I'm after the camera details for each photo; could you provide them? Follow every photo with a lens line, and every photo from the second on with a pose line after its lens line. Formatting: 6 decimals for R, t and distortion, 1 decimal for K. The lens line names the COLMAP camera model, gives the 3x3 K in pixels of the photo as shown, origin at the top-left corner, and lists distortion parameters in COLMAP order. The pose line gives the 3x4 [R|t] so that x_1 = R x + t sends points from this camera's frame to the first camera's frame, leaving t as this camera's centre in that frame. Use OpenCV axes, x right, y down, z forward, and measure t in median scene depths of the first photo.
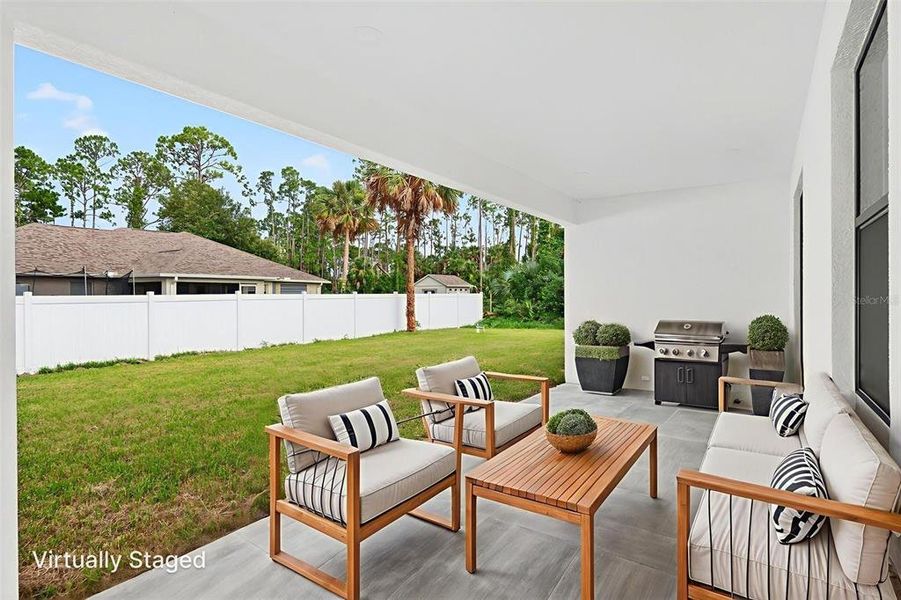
lens RADIAL K [[473.7, 0, 450.5], [0, 473.7, 300.0], [0, 0, 1]] dist [0.000306, 0.000030]
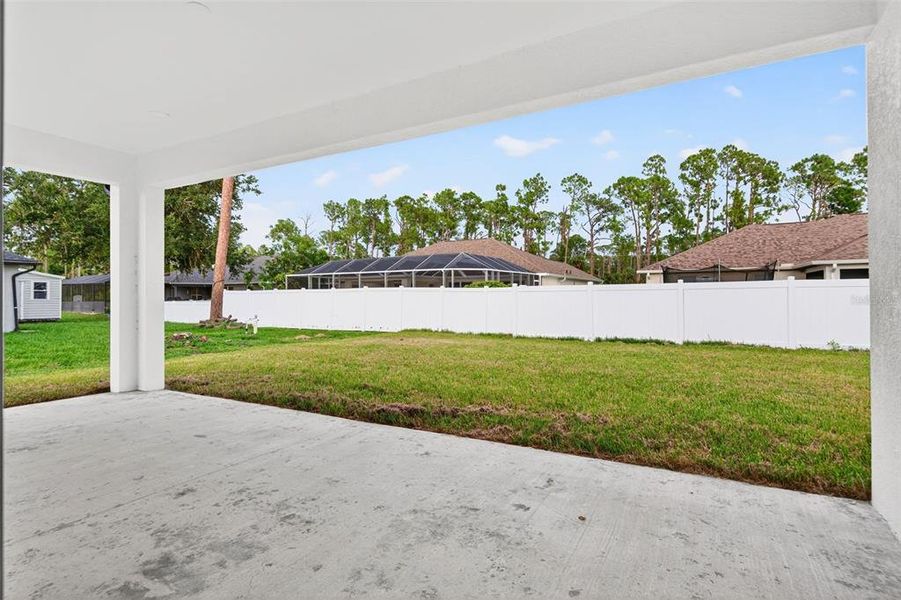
lens RADIAL K [[453.6, 0, 450.5], [0, 453.6, 300.0], [0, 0, 1]] dist [0.000077, 0.000453]
pose [[0.067896, 0.011169, -0.997630, 0.070837], [-0.002925, 0.999935, 0.010995, 0.003712], [0.997688, 0.002171, 0.067924, 0.084057]]
